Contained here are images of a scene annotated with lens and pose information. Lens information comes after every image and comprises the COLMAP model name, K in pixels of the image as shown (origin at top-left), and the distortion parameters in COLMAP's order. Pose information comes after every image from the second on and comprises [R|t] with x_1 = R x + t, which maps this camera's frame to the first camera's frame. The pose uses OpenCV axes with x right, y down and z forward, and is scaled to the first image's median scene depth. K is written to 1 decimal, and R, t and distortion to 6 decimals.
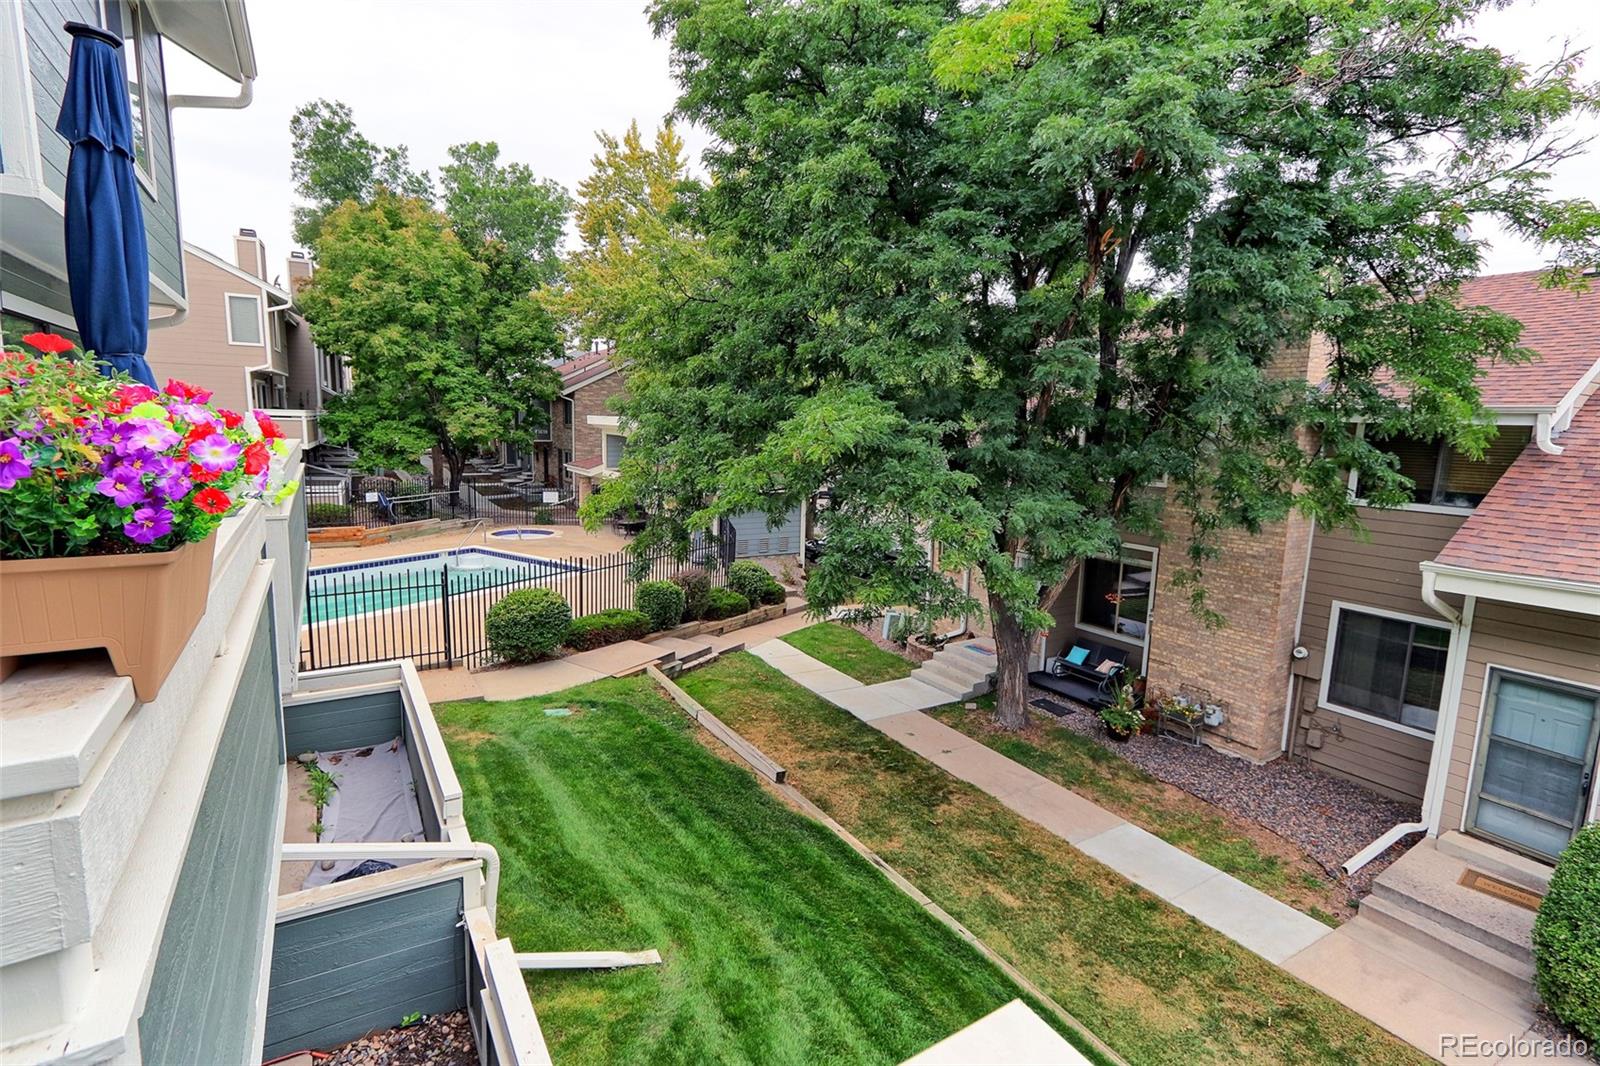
lens RADIAL K [[748.9, 0, 796.6], [0, 748.9, 532.2], [0, 0, 1]] dist [0.002690, 0.003059]
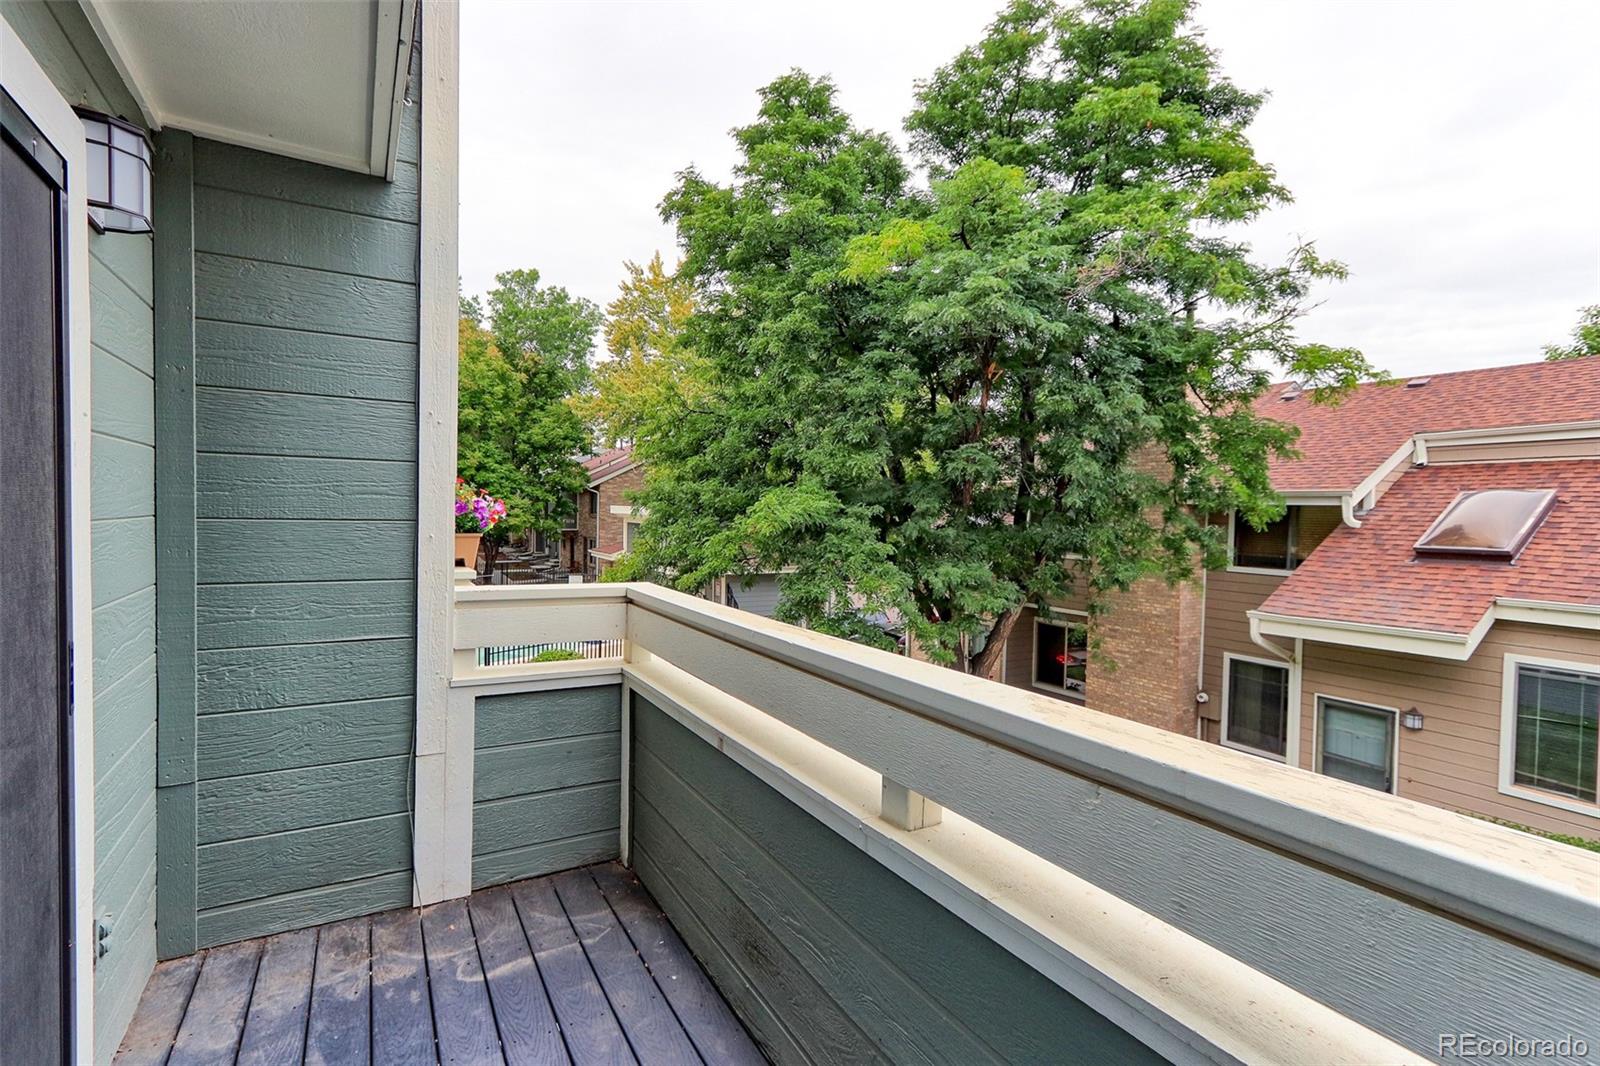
lens RADIAL K [[748.9, 0, 799.2], [0, 748.9, 532.5], [0, 0, 1]] dist [0.002690, 0.003059]
pose [[0.999616, -0.008427, -0.026407, 0.073903], [0.005271, 0.993074, -0.117373, 0.039074], [0.027213, 0.117188, 0.992737, -0.226142]]
